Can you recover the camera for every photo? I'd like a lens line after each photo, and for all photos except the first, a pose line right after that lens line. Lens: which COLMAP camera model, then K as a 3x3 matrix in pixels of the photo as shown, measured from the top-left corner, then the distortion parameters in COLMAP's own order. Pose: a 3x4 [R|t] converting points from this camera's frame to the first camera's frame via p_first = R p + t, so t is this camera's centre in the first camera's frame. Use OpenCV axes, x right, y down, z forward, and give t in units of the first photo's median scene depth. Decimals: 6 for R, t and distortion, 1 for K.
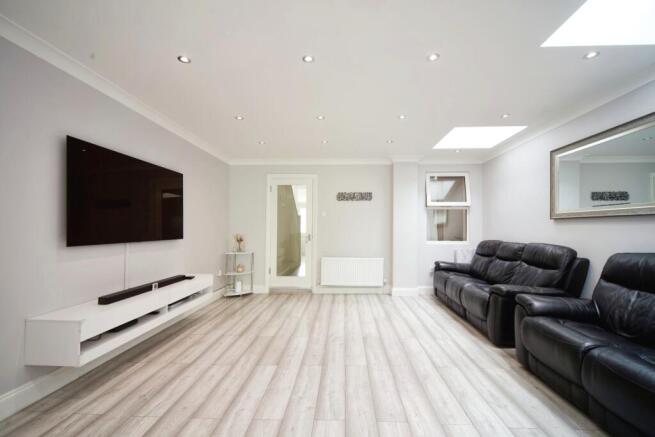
lens RADIAL K [[265.6, 0, 332.4], [0, 265.6, 220.4], [0, 0, 1]] dist [-0.000316, 0.000019]
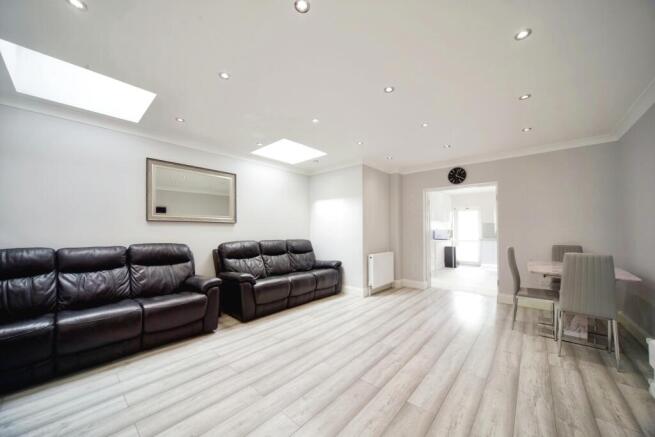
lens RADIAL K [[238.2, 0, 327.9], [0, 238.2, 230.9], [0, 0, 1]] dist [-0.000382, 0.000096]
pose [[-0.779094, -0.007956, 0.626856, -0.366445], [-0.023399, 0.999592, -0.016394, 0.037156], [-0.626470, -0.027441, -0.778962, 1.351373]]
